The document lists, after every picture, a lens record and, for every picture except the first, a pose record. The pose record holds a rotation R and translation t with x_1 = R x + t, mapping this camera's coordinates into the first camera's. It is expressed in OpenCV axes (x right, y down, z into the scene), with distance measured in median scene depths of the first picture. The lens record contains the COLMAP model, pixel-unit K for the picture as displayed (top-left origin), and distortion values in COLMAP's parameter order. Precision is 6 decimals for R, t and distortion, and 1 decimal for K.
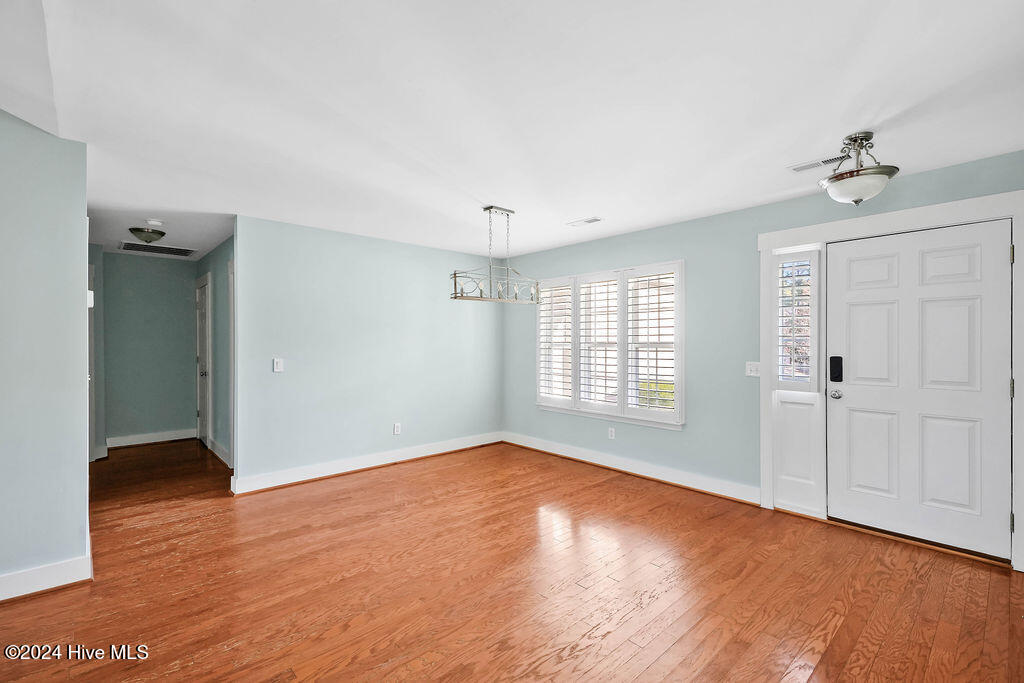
lens RADIAL K [[444.5, 0, 517.2], [0, 444.5, 344.6], [0, 0, 1]] dist [0.013810, -0.001349]
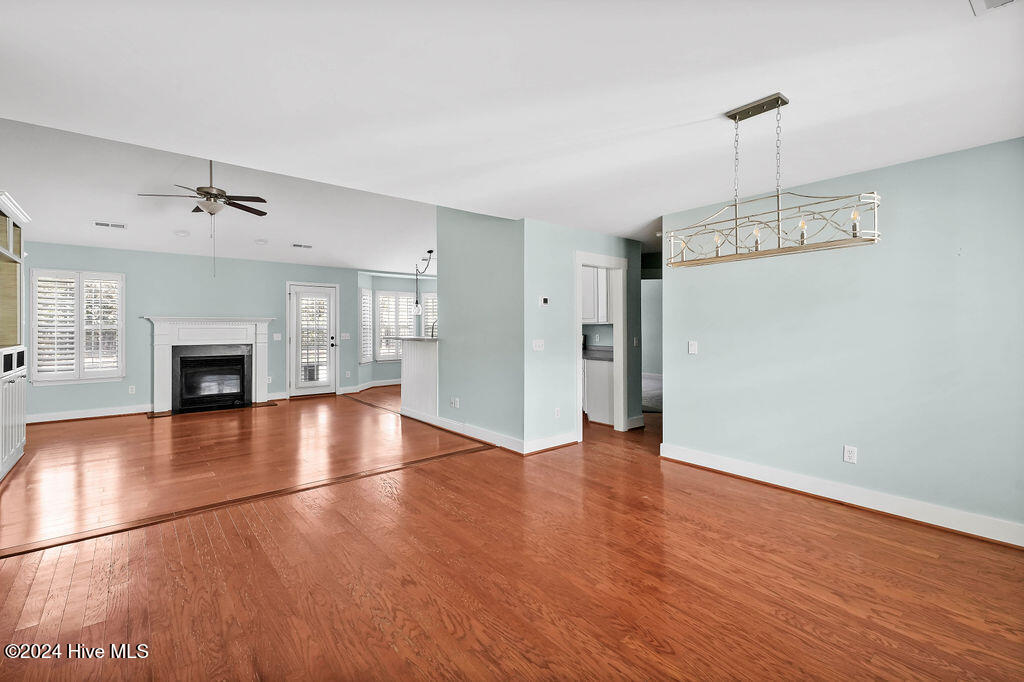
lens RADIAL K [[444.5, 0, 496.1], [0, 444.5, 328.9], [0, 0, 1]] dist [0.013810, -0.001349]
pose [[-0.072780, 0.003692, -0.997341, 0.542347], [-0.006560, 0.999970, 0.004181, 0.002072], [0.997326, 0.006847, -0.072753, 0.638075]]
